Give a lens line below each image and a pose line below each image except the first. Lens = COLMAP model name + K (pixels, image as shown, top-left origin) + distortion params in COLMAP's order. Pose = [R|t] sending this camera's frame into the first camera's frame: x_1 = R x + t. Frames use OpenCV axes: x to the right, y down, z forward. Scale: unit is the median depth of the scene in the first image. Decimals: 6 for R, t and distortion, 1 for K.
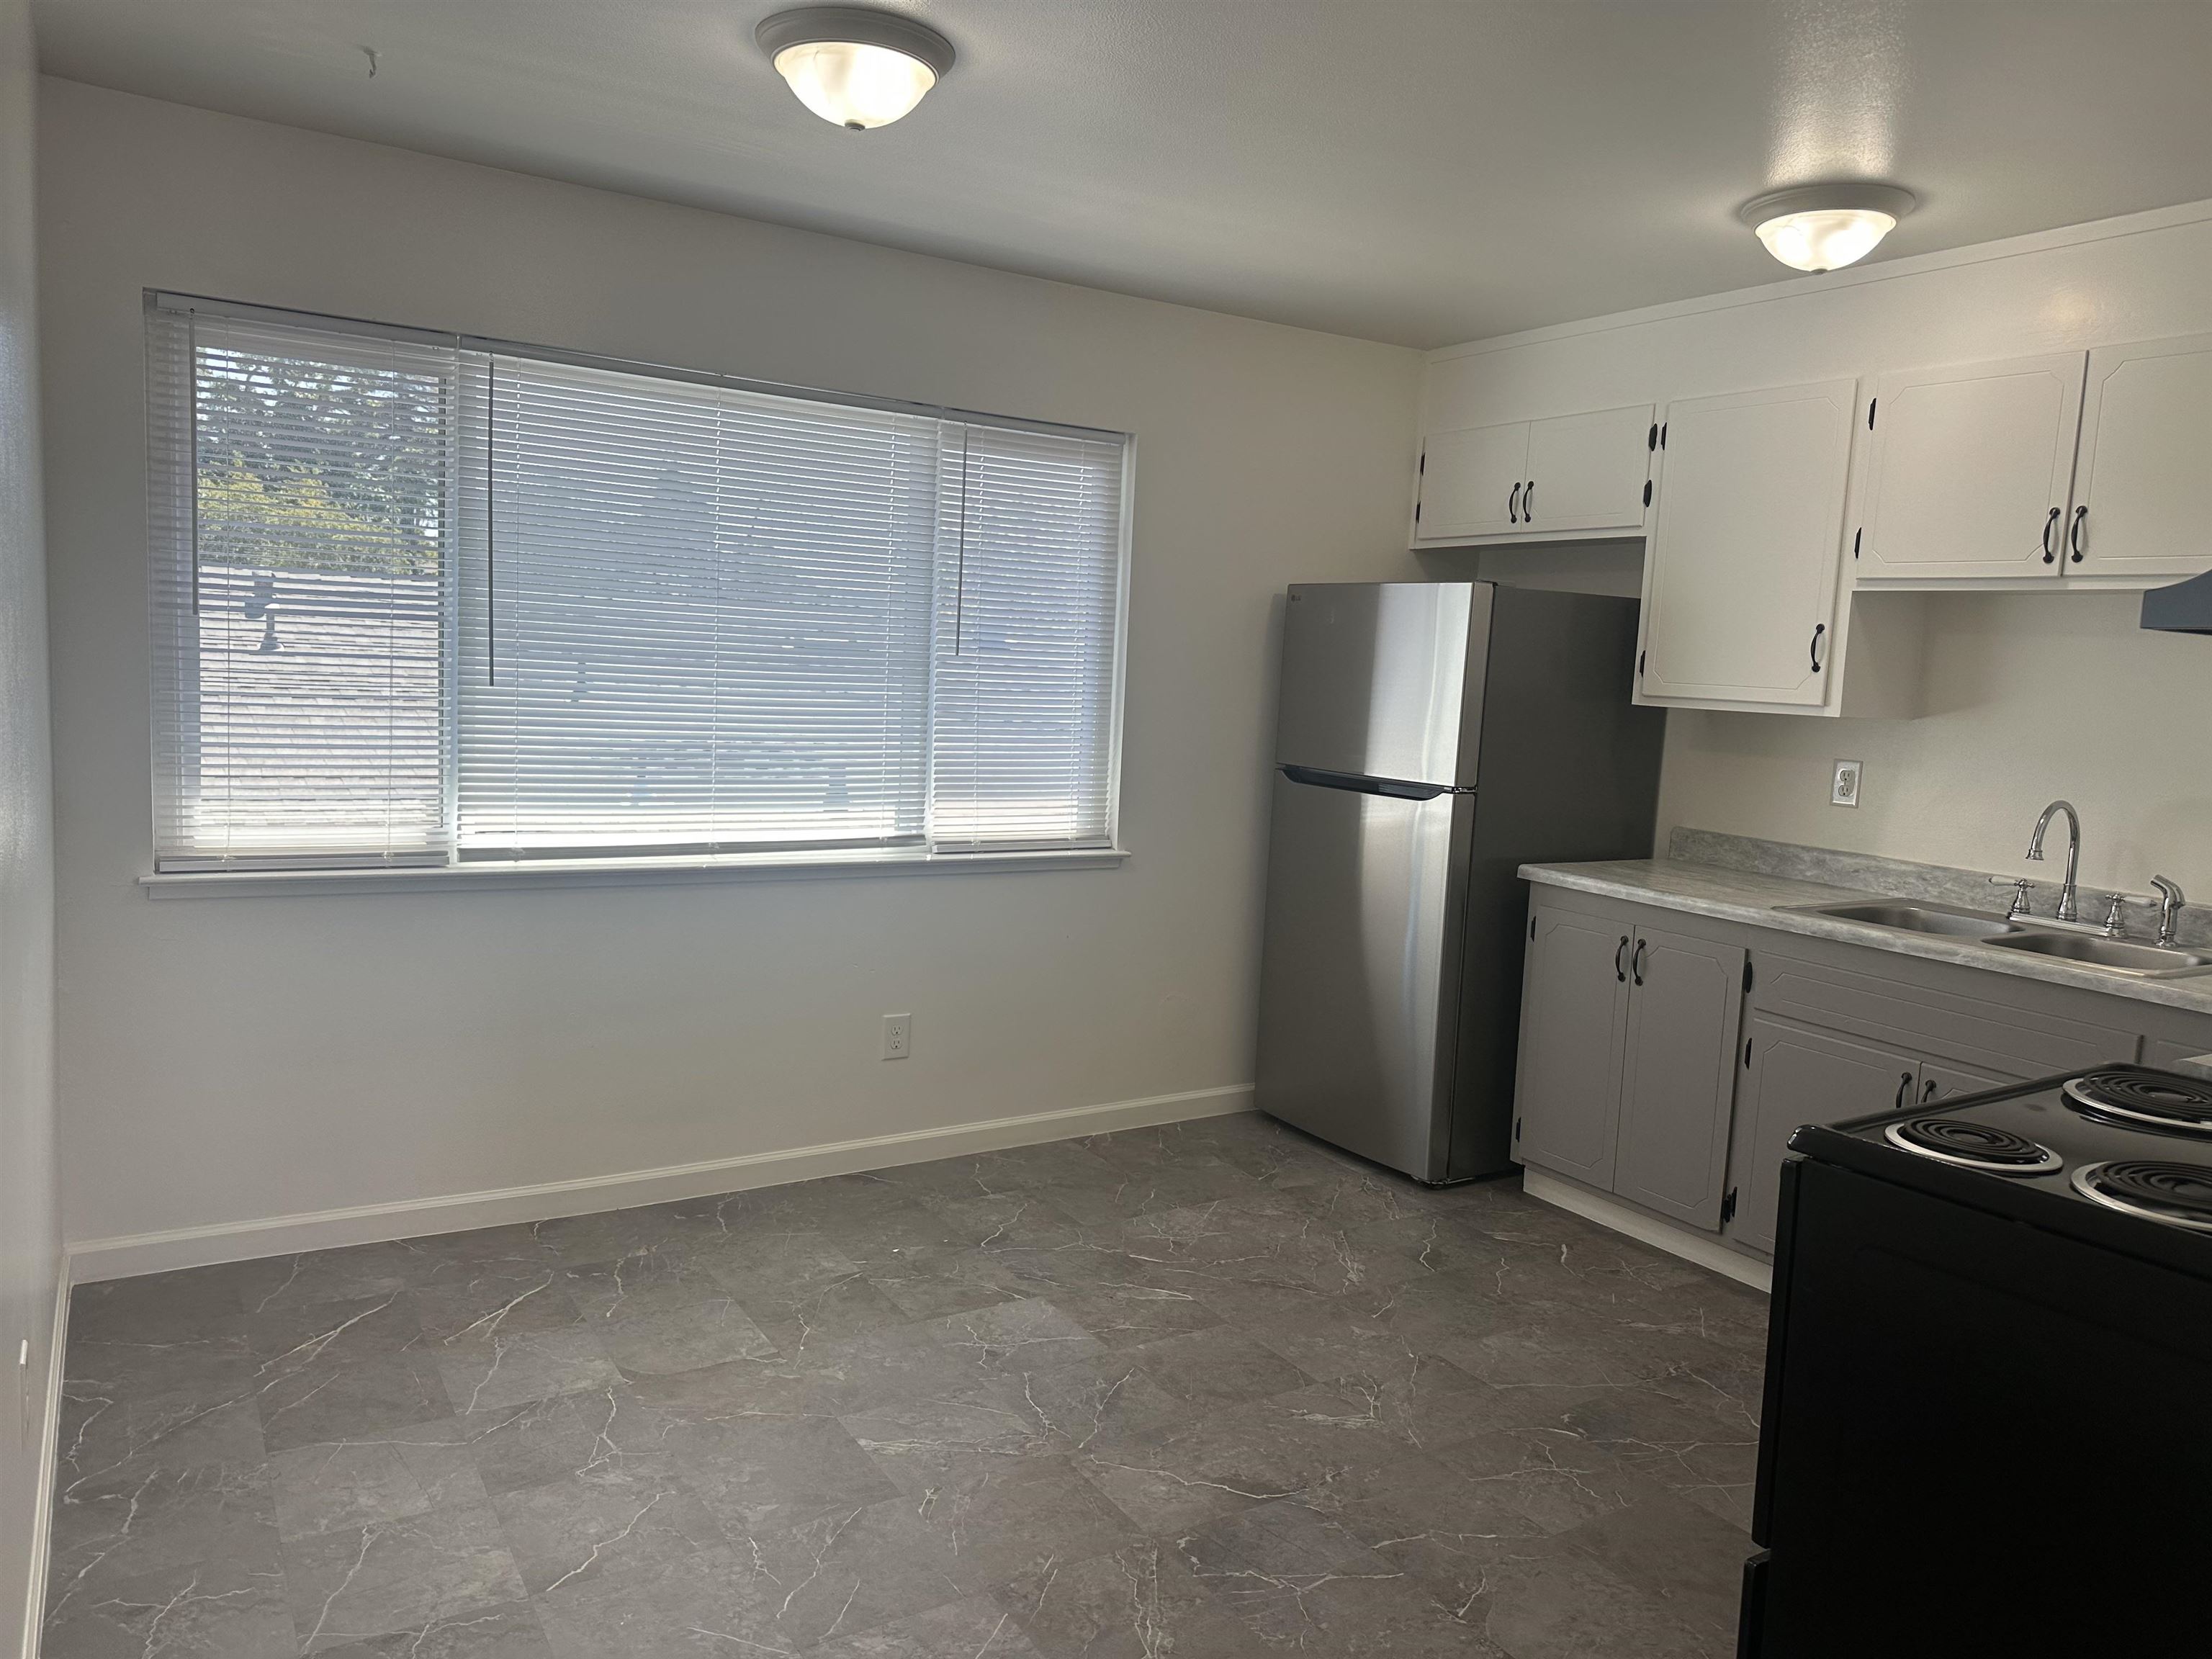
lens RADIAL K [[1569.8, 0, 1108.7], [0, 1569.8, 826.6], [0, 0, 1]] dist [0.067809, -0.038940]
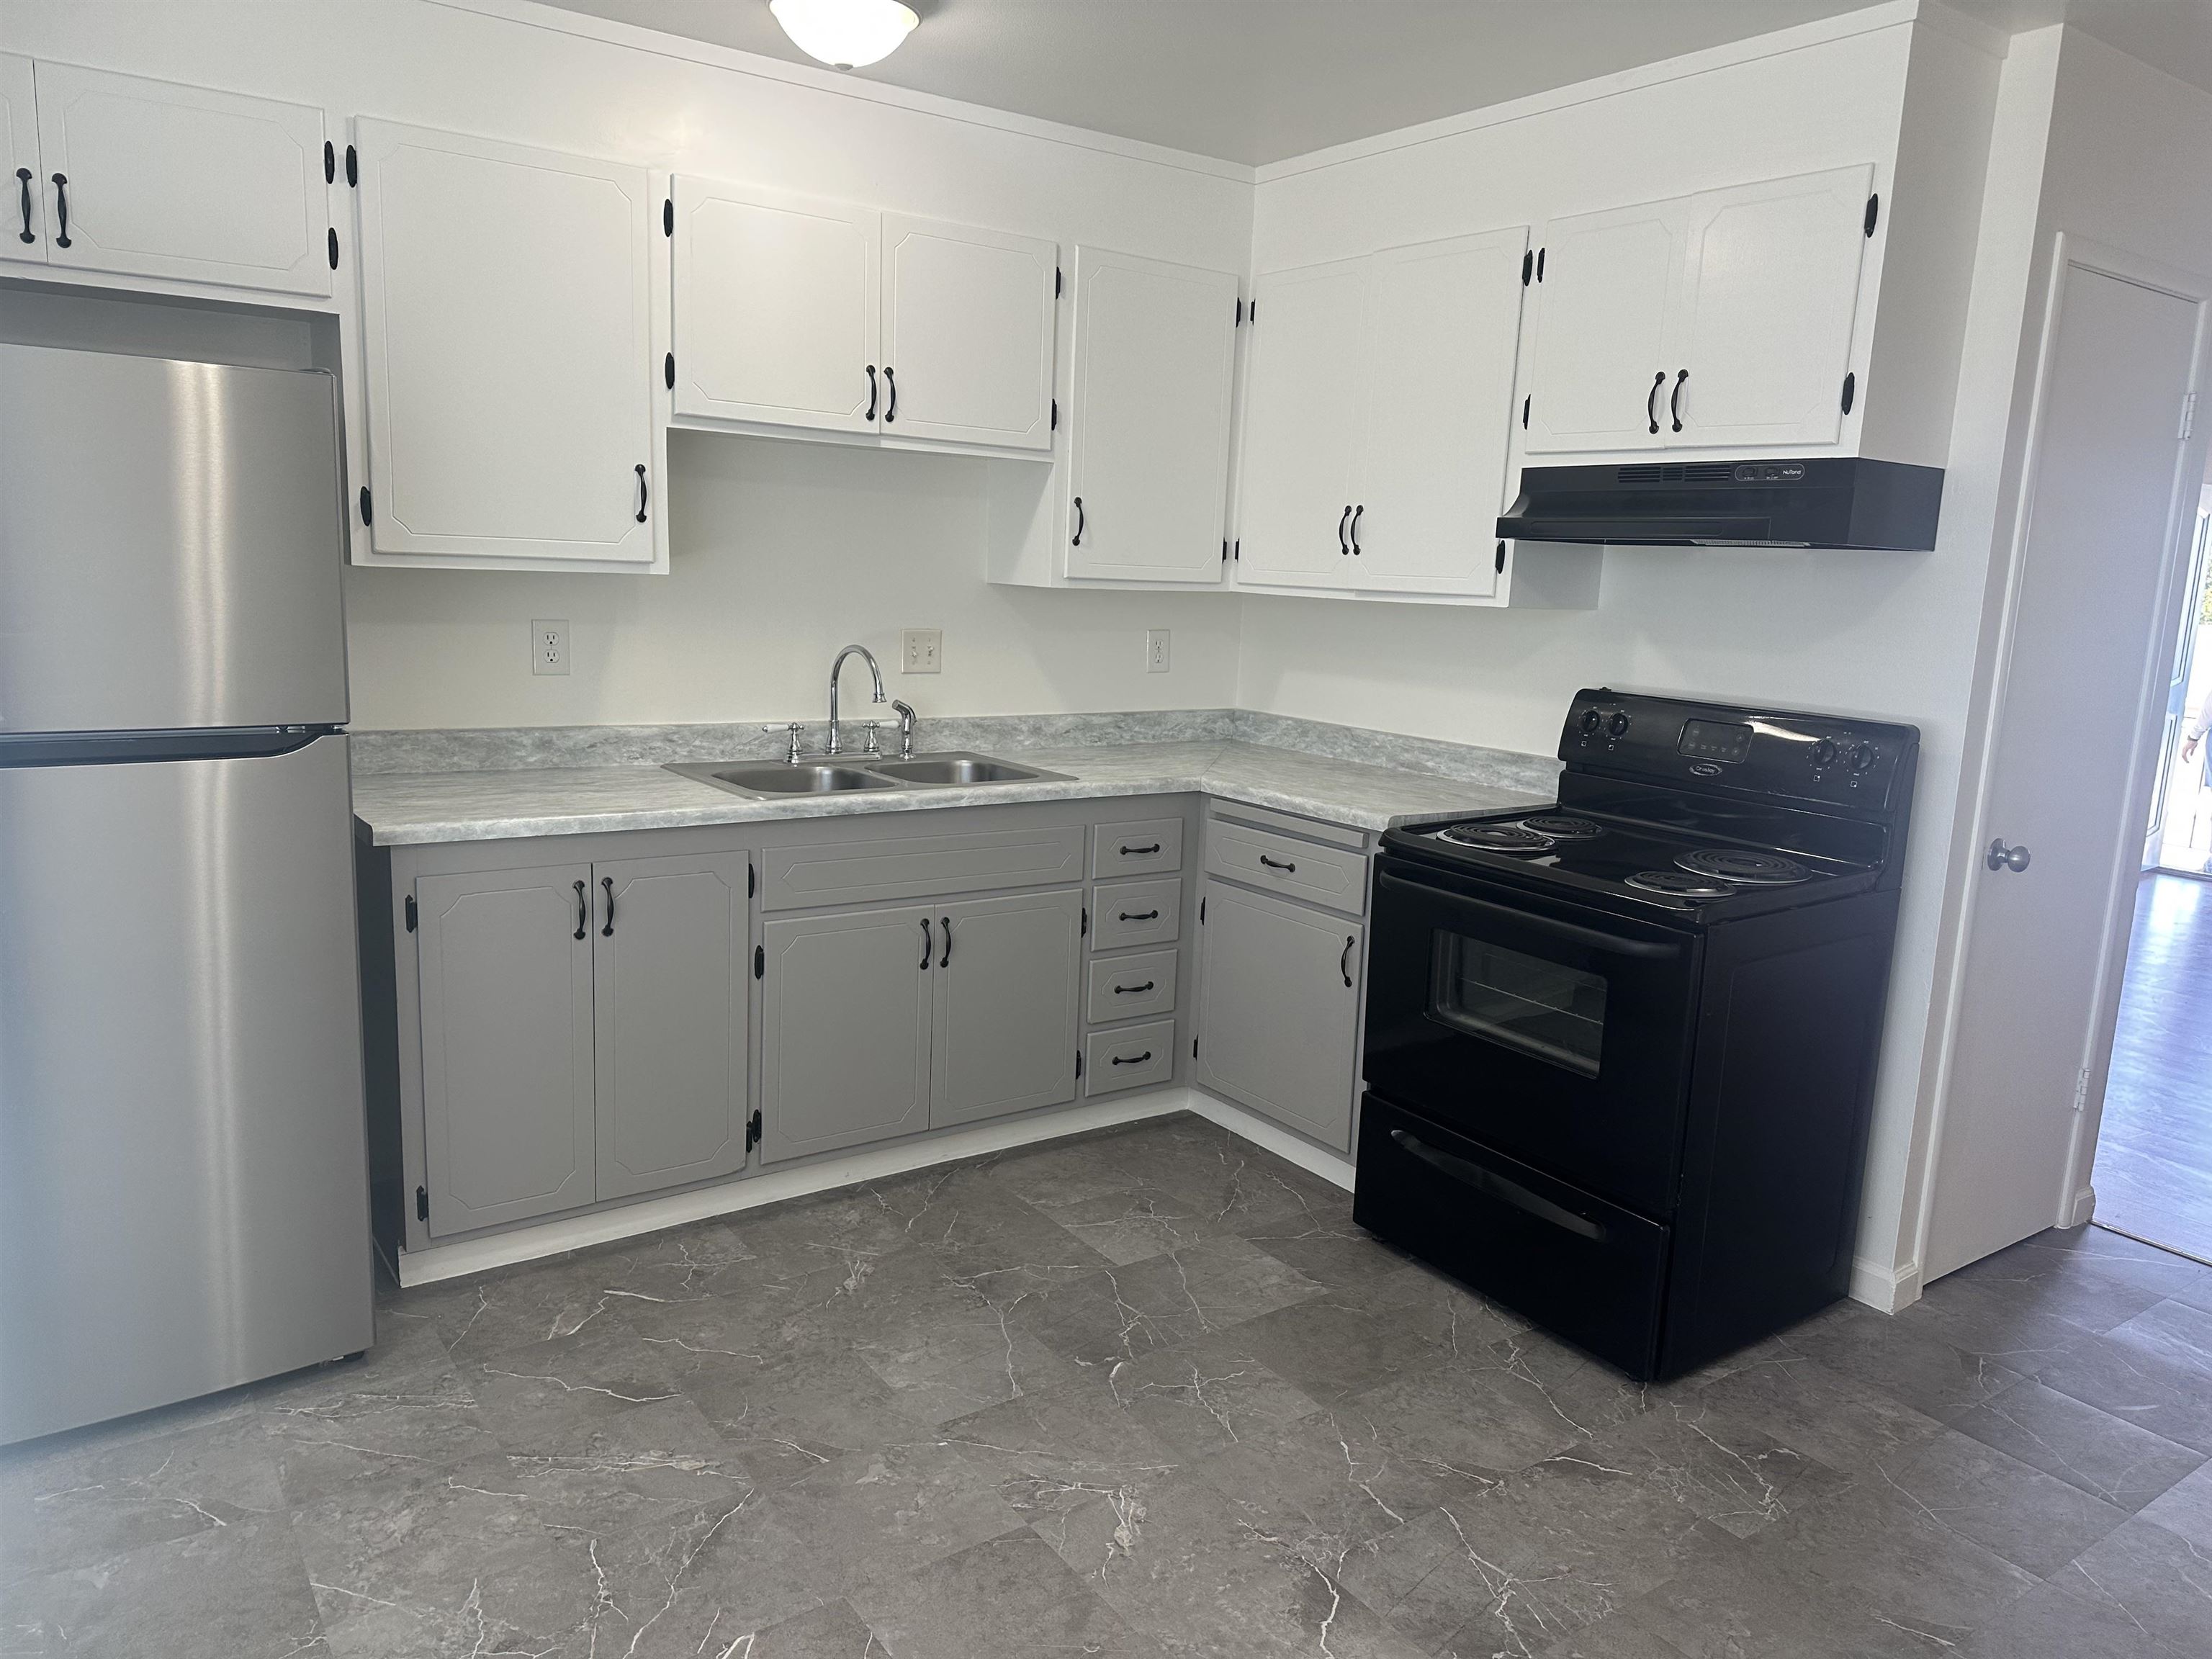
lens RADIAL K [[1569.8, 0, 1110.8], [0, 1569.8, 828.0], [0, 0, 1]] dist [0.067809, -0.038940]
pose [[-0.060603, -0.224262, 0.972643, -0.448417], [0.067082, 0.971316, 0.228135, -0.118320], [-0.995905, 0.079073, -0.043821, 0.822443]]
